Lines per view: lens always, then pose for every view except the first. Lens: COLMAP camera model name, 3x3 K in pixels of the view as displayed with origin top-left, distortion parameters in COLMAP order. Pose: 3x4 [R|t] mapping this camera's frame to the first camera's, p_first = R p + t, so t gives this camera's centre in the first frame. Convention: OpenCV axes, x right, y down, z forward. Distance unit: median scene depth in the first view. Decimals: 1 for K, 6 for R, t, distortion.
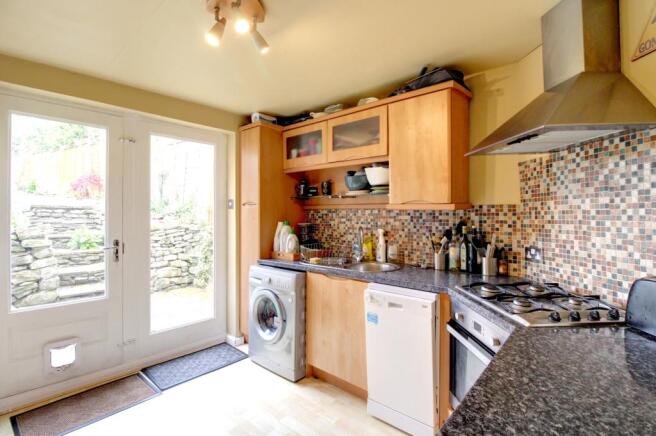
lens RADIAL K [[312.8, 0, 333.5], [0, 312.8, 213.0], [0, 0, 1]] dist [-0.033103, -0.000537]
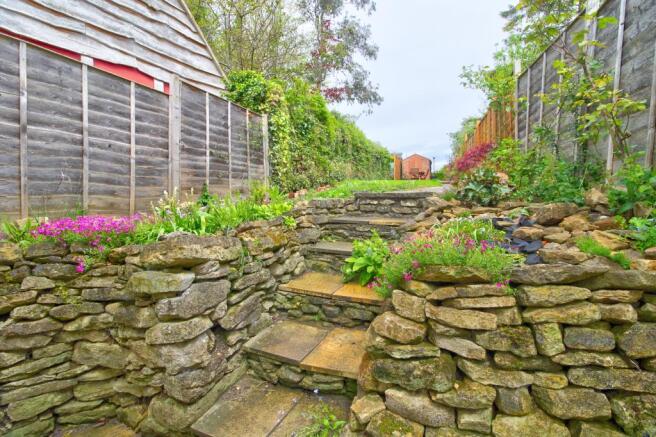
lens RADIAL K [[312.8, 0, 333.5], [0, 312.8, 213.5], [0, 0, 1]] dist [-0.033103, -0.000537]
pose [[0.270401, 0.018548, -0.962569, -0.365882], [0.006495, 0.999757, 0.021089, 0.002211], [0.962726, -0.011955, 0.270215, 0.796898]]
